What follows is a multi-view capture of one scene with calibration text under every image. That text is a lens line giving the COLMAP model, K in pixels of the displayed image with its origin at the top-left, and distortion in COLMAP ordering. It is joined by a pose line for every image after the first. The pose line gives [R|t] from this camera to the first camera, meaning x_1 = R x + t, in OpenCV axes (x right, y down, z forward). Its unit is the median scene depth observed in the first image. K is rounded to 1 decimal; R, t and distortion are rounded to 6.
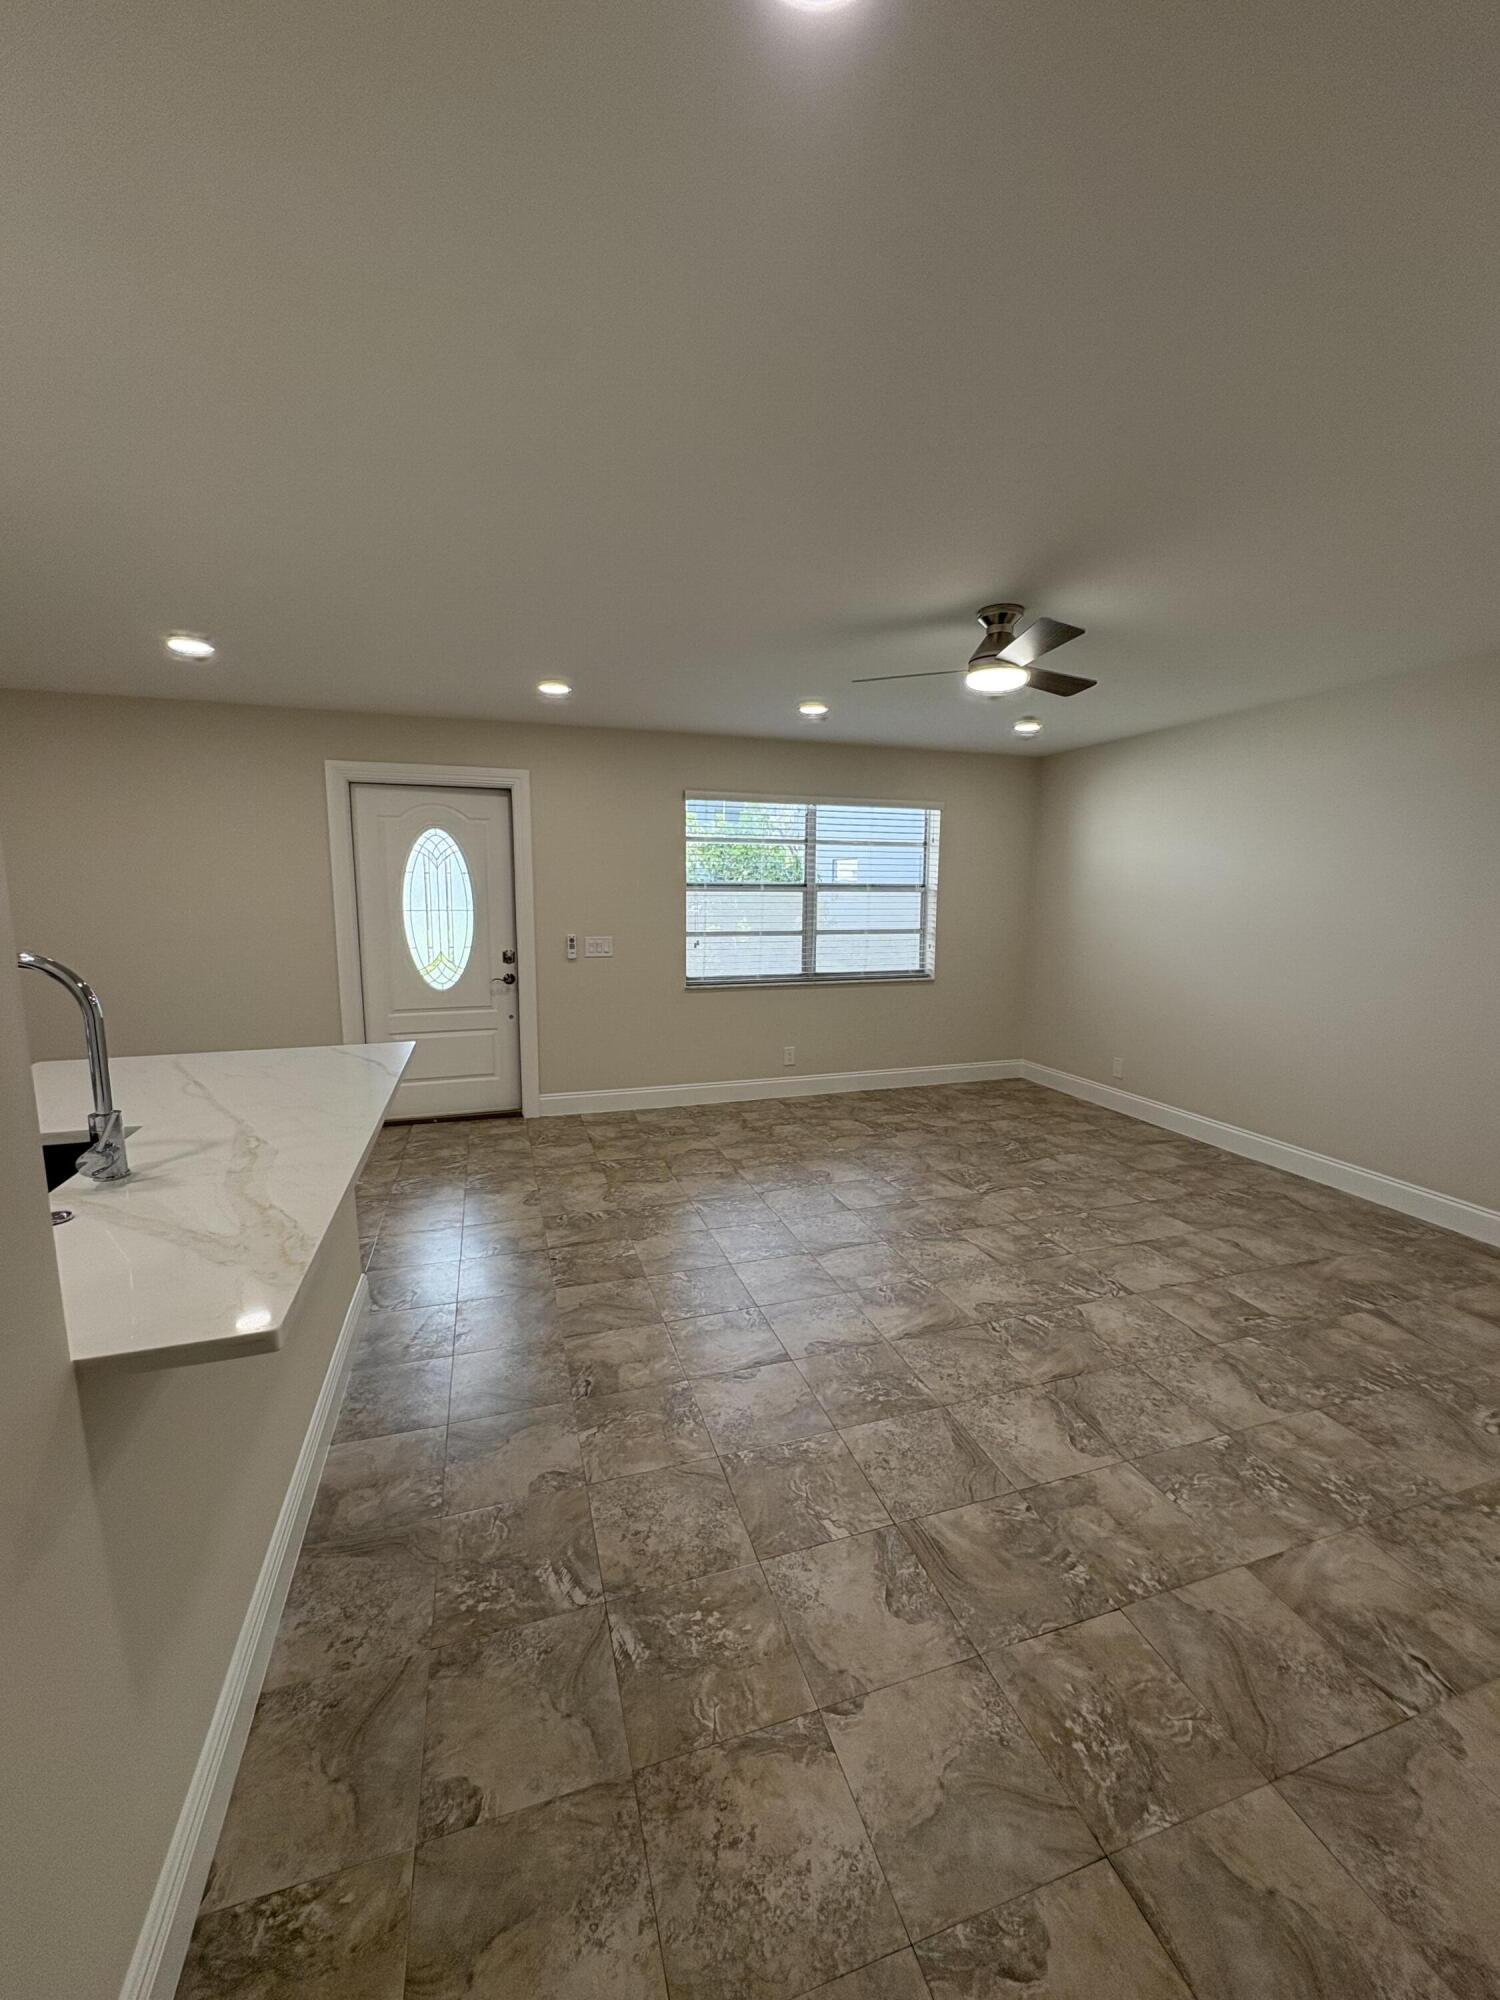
lens RADIAL K [[793.7, 0, 749.9], [0, 793.7, 996.9], [0, 0, 1]] dist [-0.000070, 0.000242]
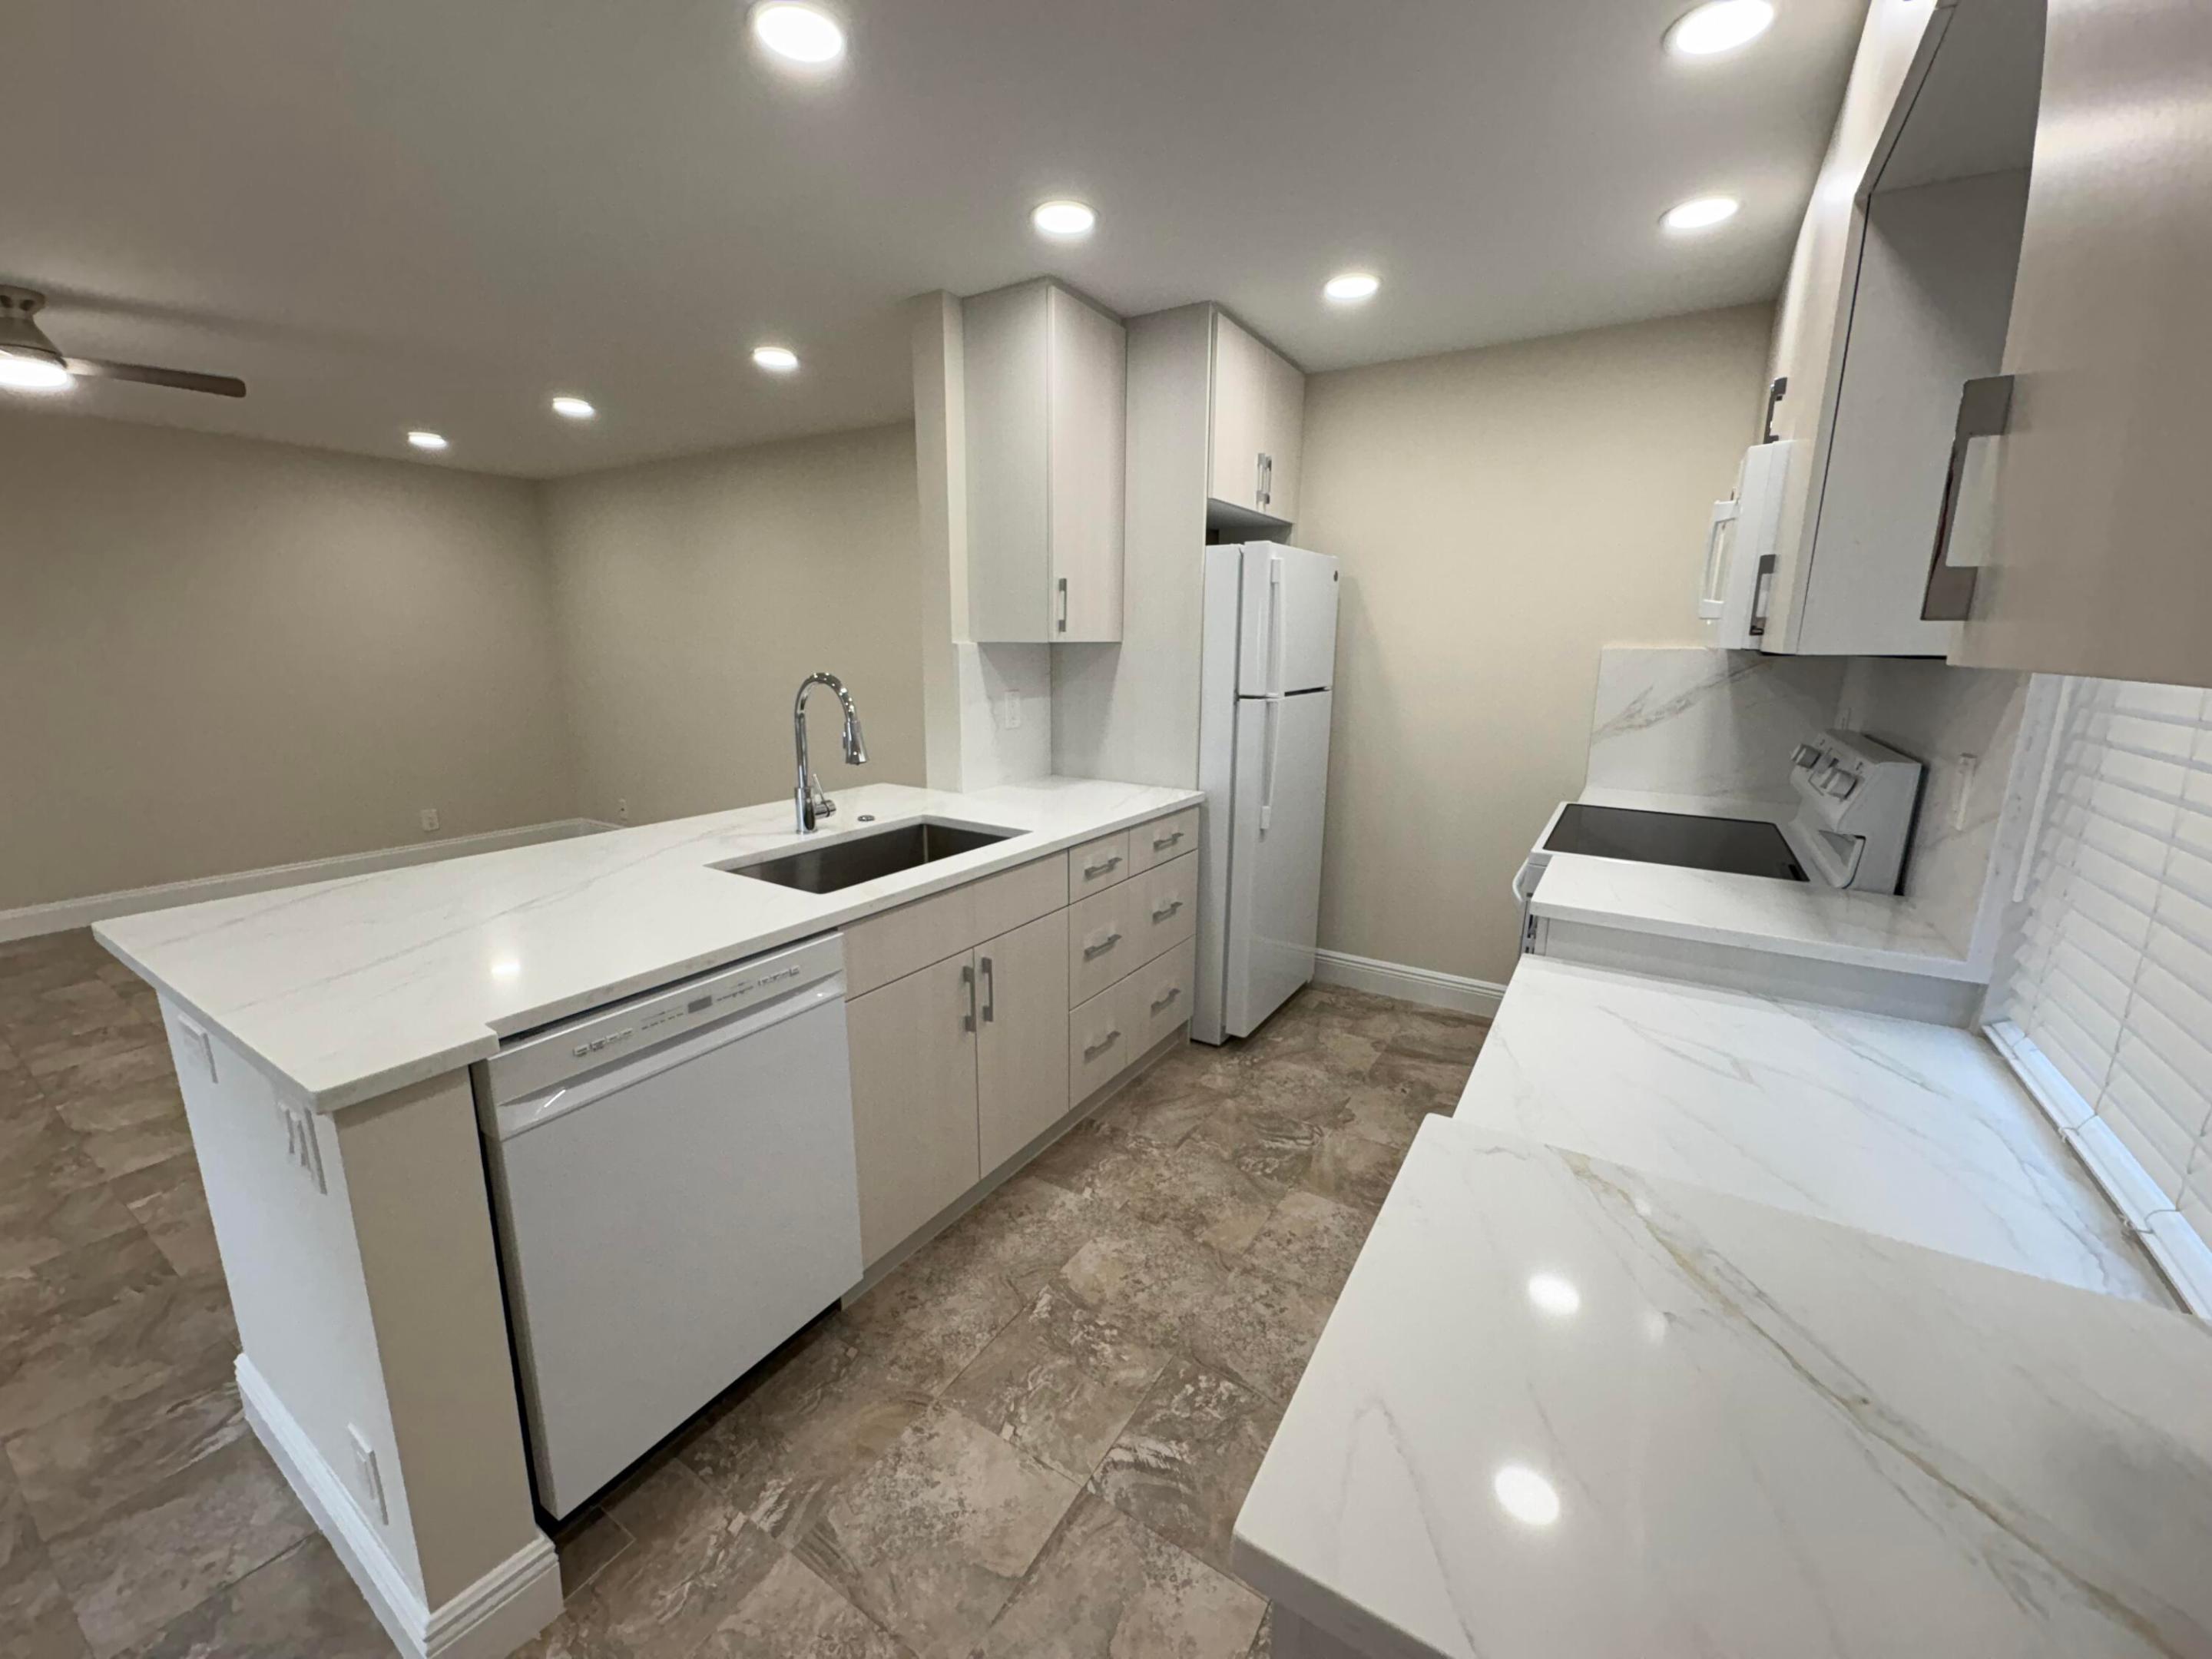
lens RADIAL K [[877.8, 0, 1096.2], [0, 877.8, 826.3], [0, 0, 1]] dist [-0.000070, 0.000242]
pose [[-0.635133, -0.172995, 0.752781, -1.355536], [0.098942, 0.948345, 0.301416, -0.119051], [-0.766040, 0.265921, -0.585208, 0.891833]]
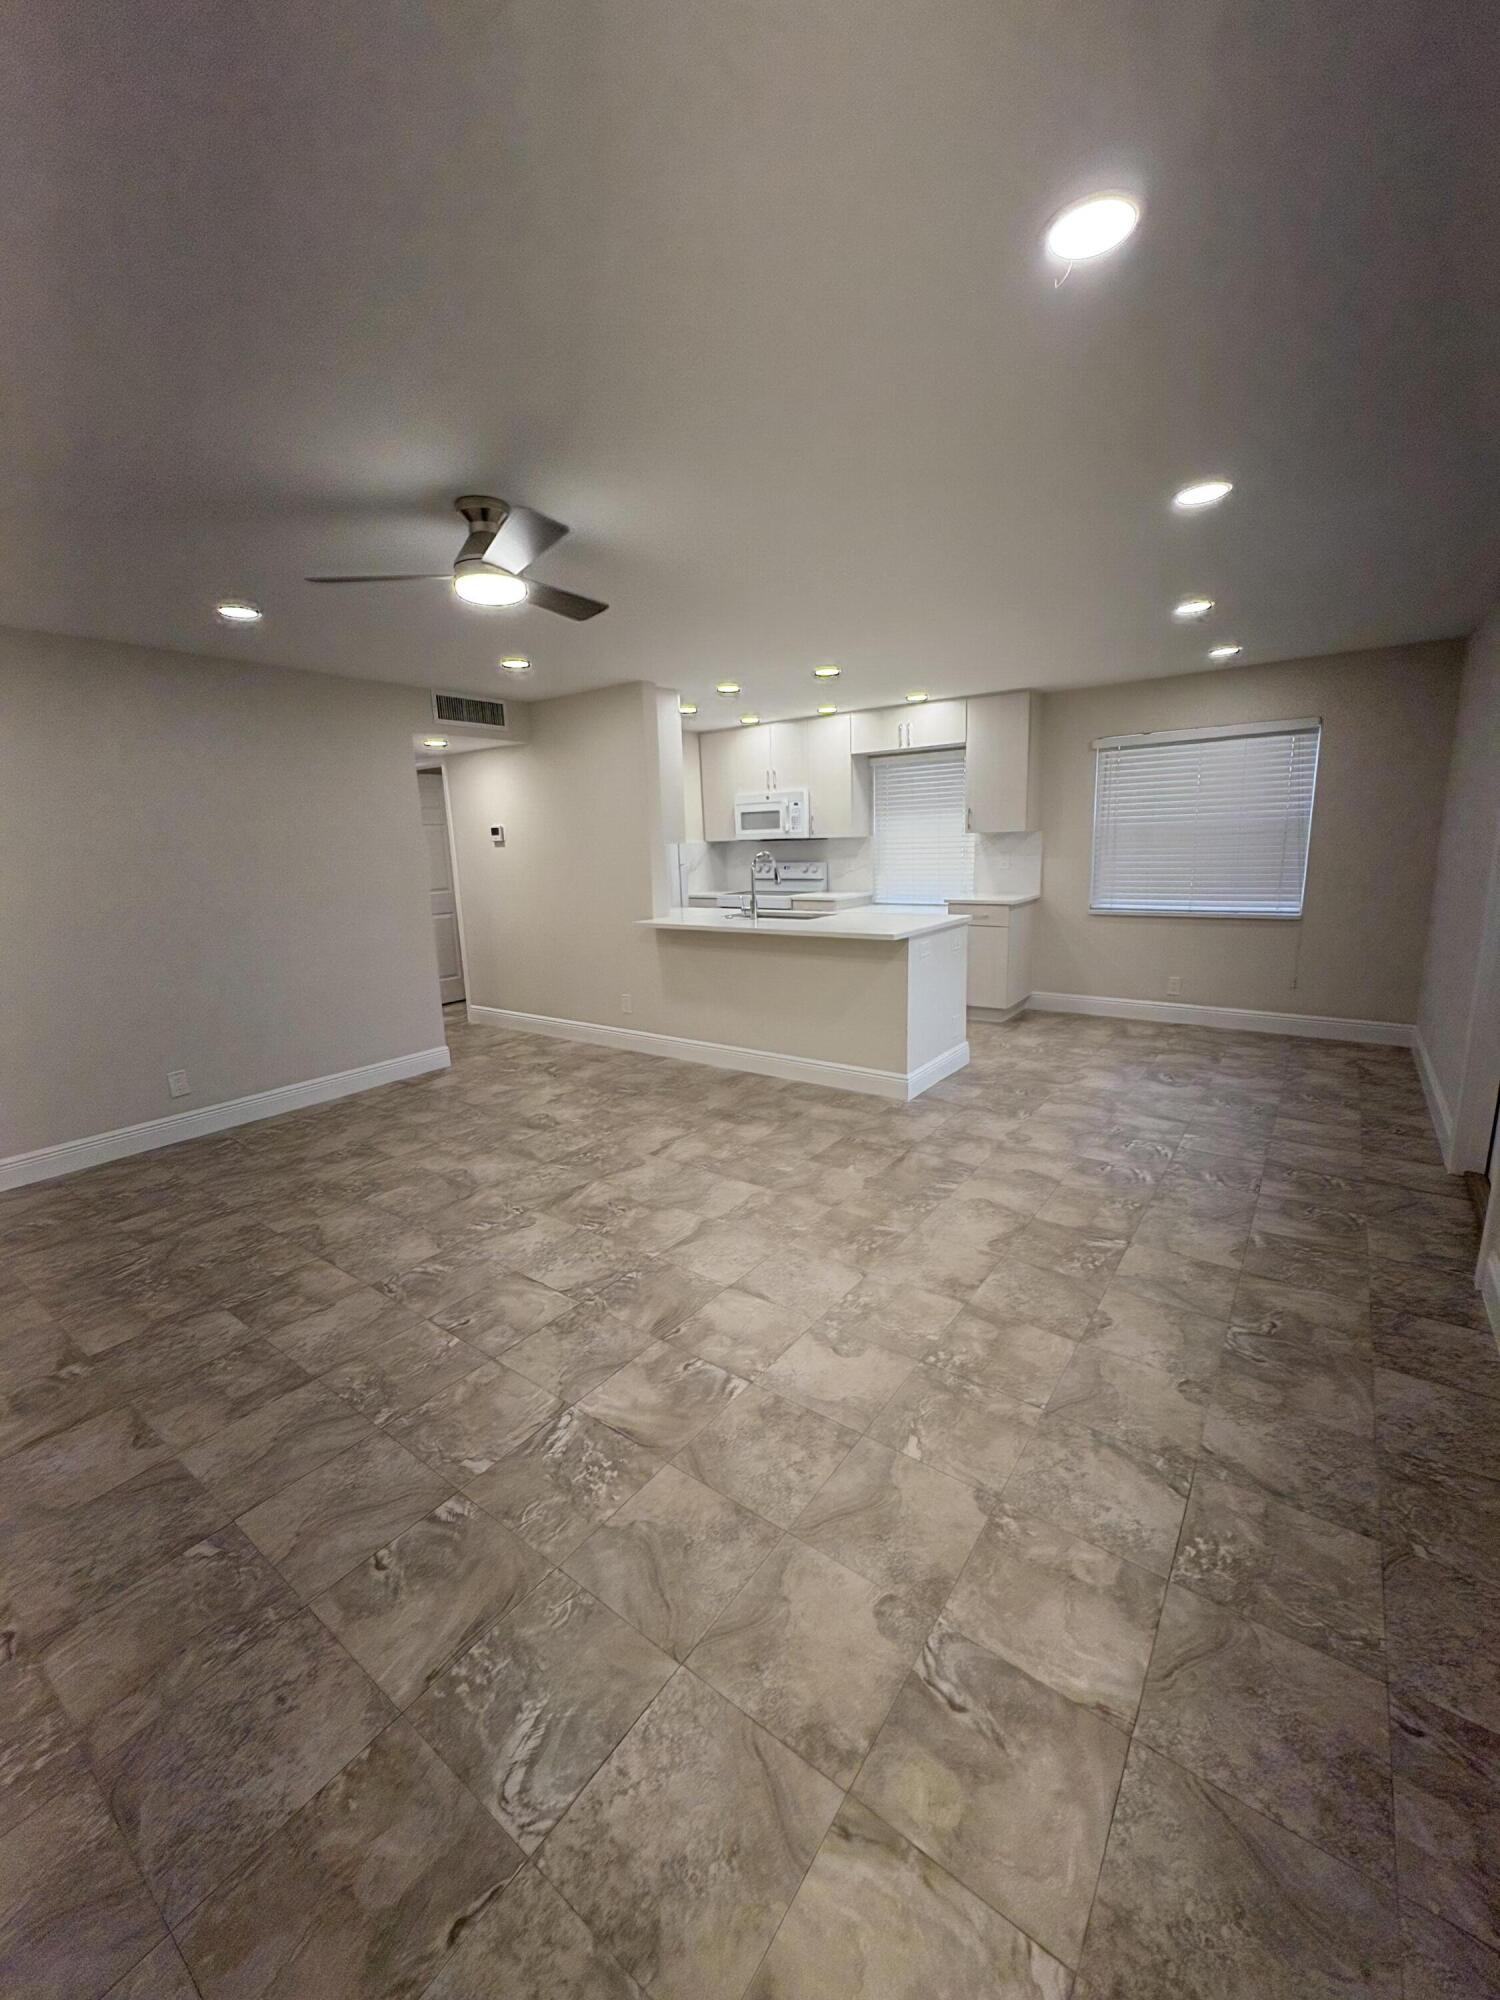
lens RADIAL K [[793.7, 0, 746.8], [0, 793.7, 994.1], [0, 0, 1]] dist [-0.000070, 0.000242]
pose [[-0.814362, 0.132199, -0.565099, 0.706545], [-0.053891, 0.952278, 0.300437, -0.289338], [0.577849, 0.275118, -0.768375, 2.176253]]
